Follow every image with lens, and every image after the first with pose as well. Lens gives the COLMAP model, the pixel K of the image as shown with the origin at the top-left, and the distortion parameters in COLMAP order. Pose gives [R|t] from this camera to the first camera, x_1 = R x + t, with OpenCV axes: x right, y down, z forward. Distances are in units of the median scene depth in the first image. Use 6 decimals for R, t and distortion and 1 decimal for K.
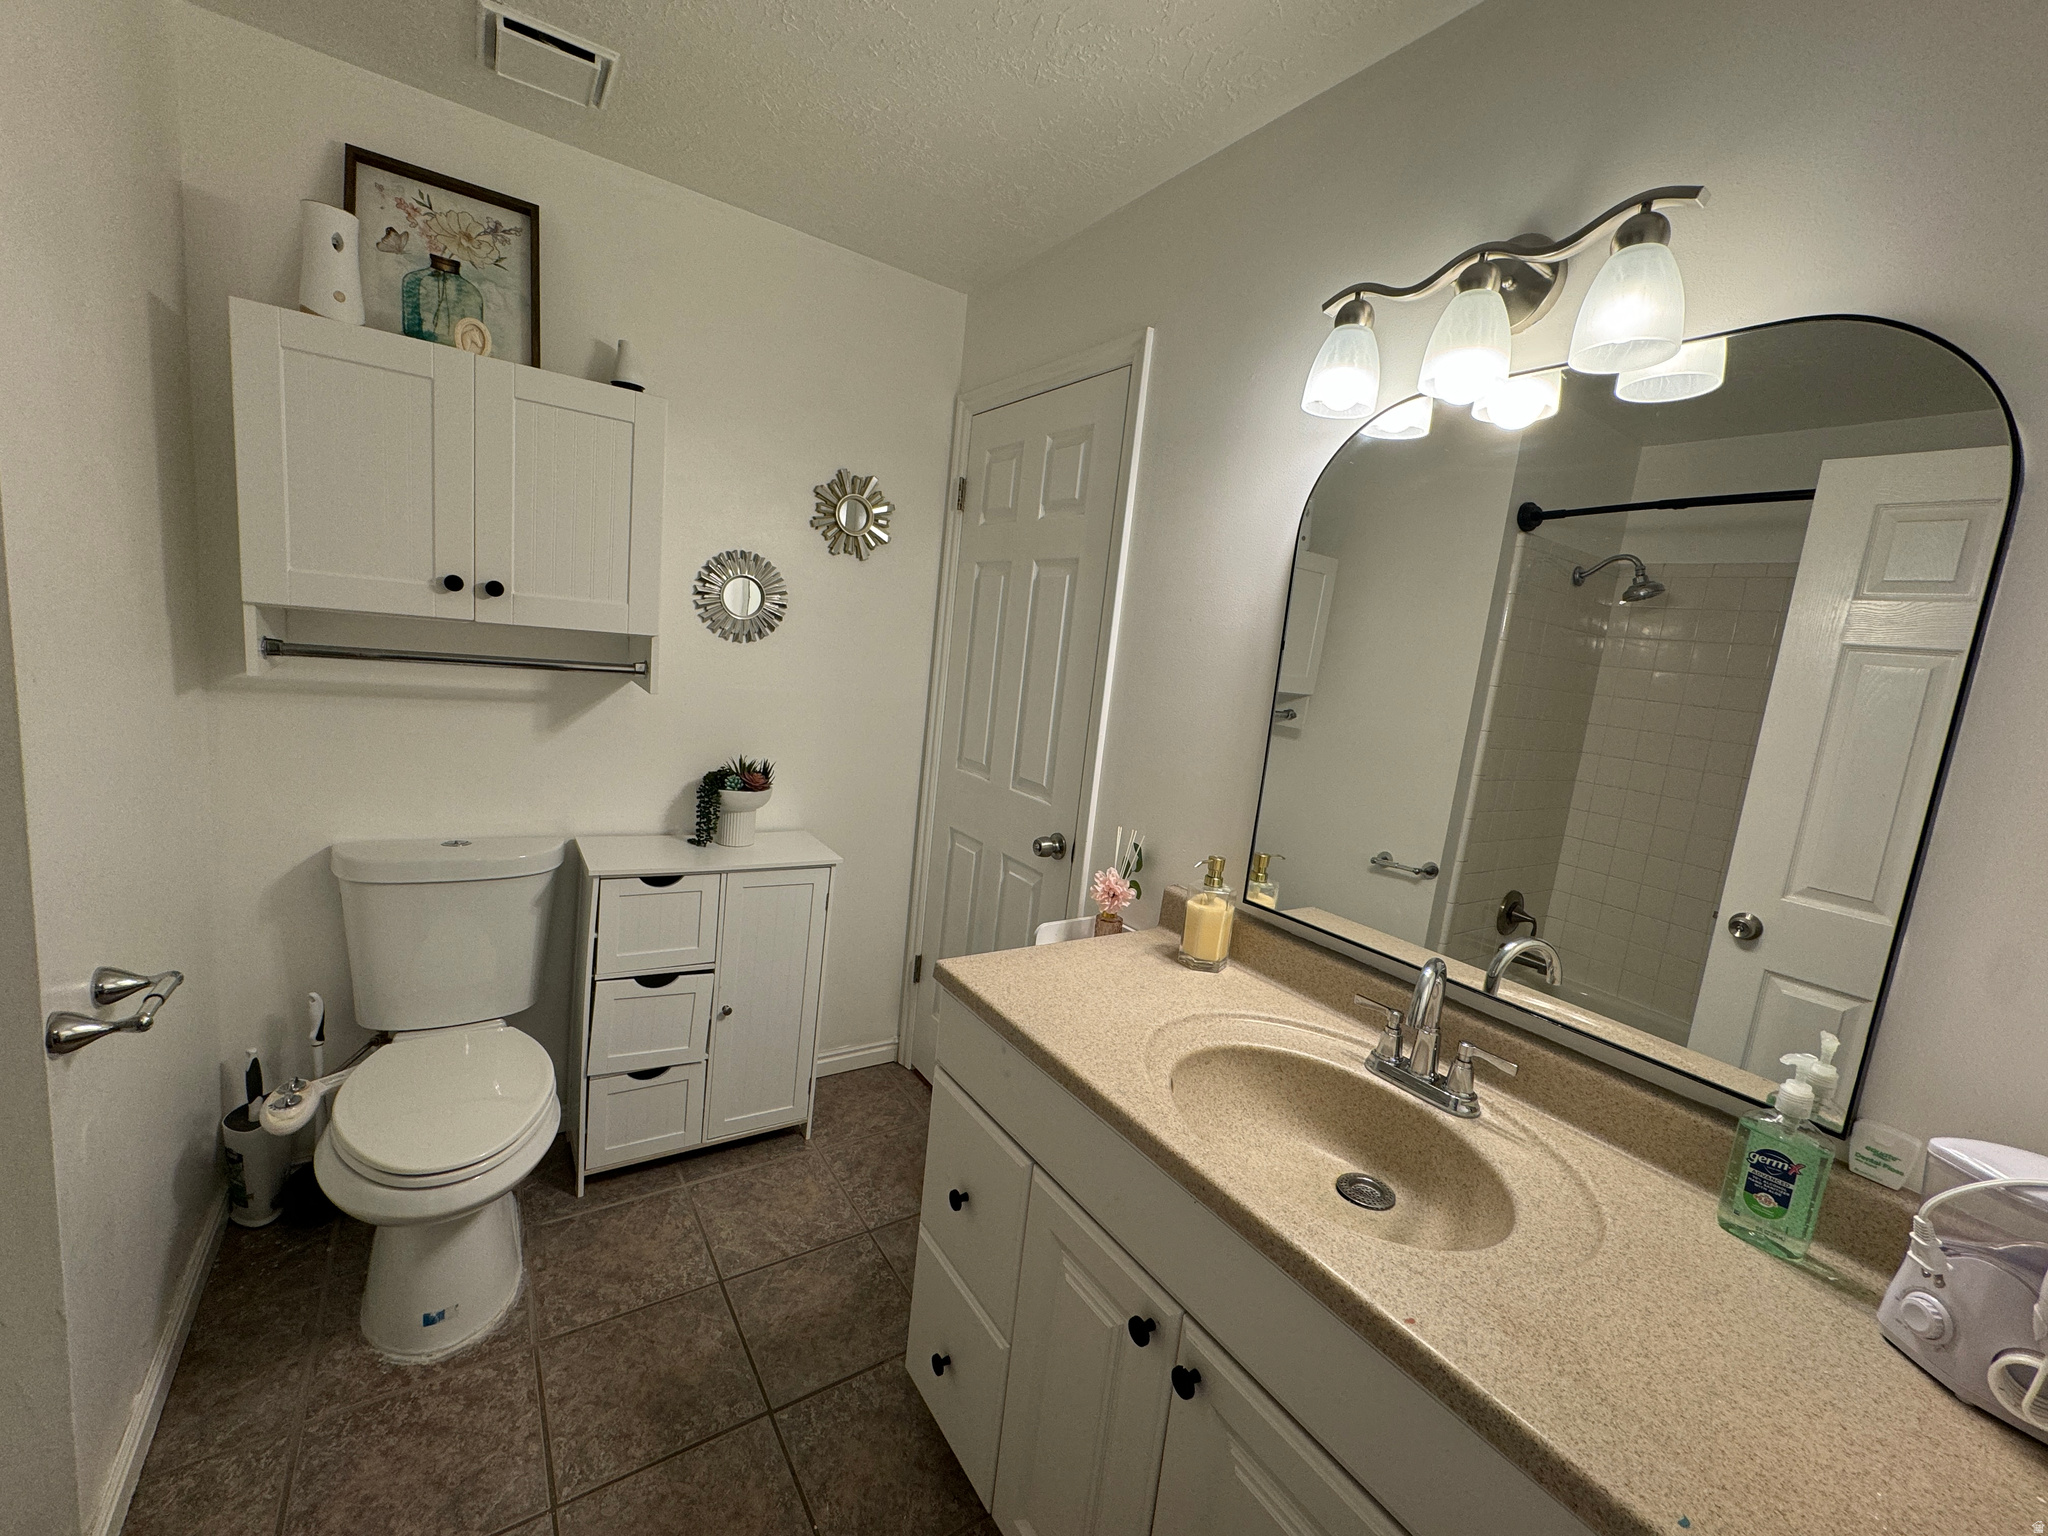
lens RADIAL K [[822.1, 0, 1024.2], [0, 822.1, 778.9], [0, 0, 1]] dist [-0.001608, 0.000173]
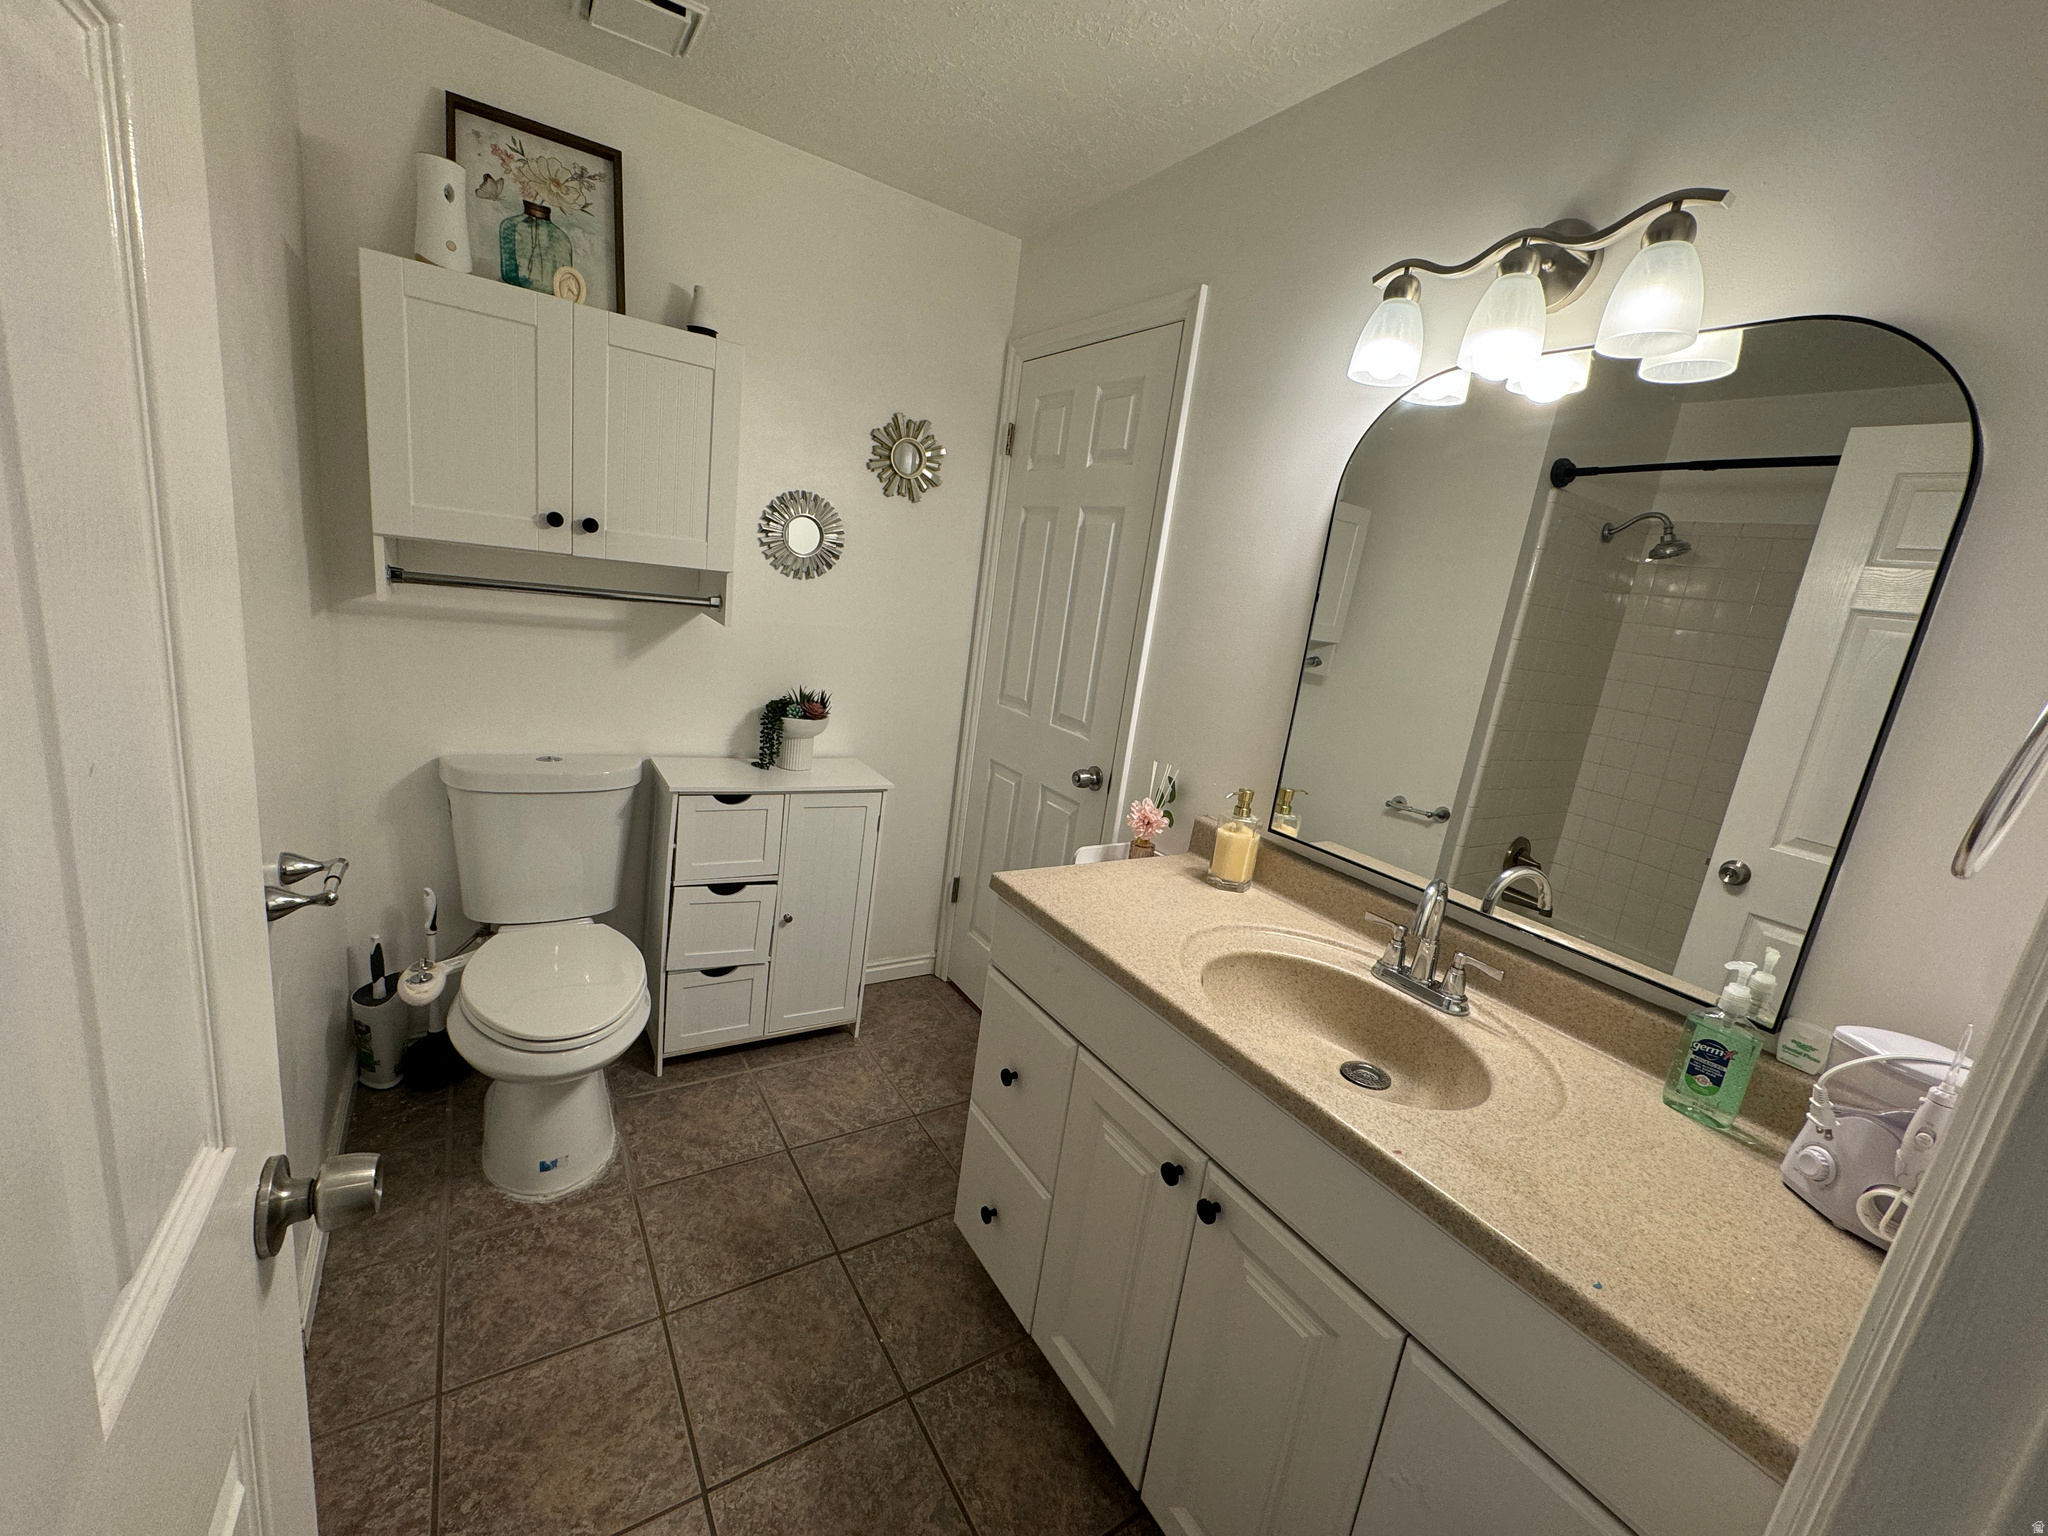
lens RADIAL K [[822.1, 0, 1020.9], [0, 822.1, 777.8], [0, 0, 1]] dist [-0.001608, 0.000173]
pose [[0.999343, 0.030274, -0.019908, -0.043116], [-0.028767, 0.996987, 0.072033, 0.007394], [0.022029, -0.071413, 0.997204, -0.098549]]
